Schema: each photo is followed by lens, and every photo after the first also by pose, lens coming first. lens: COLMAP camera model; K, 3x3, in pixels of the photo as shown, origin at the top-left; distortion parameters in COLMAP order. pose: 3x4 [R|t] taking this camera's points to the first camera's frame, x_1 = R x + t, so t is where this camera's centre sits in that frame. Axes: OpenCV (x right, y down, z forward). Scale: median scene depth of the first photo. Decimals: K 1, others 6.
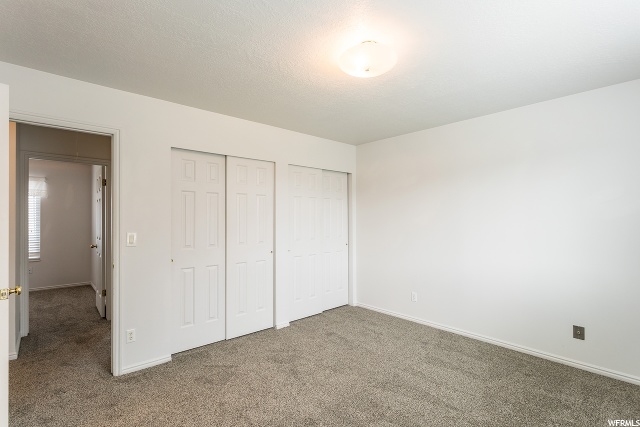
lens RADIAL K [[303.2, 0, 319.7], [0, 303.2, 213.5], [0, 0, 1]] dist [0.002900, -0.000449]
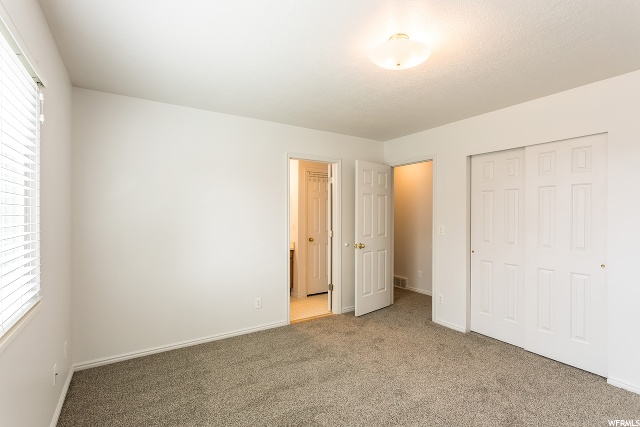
lens RADIAL K [[303.2, 0, 319.9], [0, 303.2, 214.9], [0, 0, 1]] dist [0.002900, -0.000449]
pose [[-0.156049, 0.000515, -0.987749, 0.817814], [0.005174, 0.999987, -0.000296, 0.012060], [0.987736, -0.005157, -0.156049, 0.640623]]
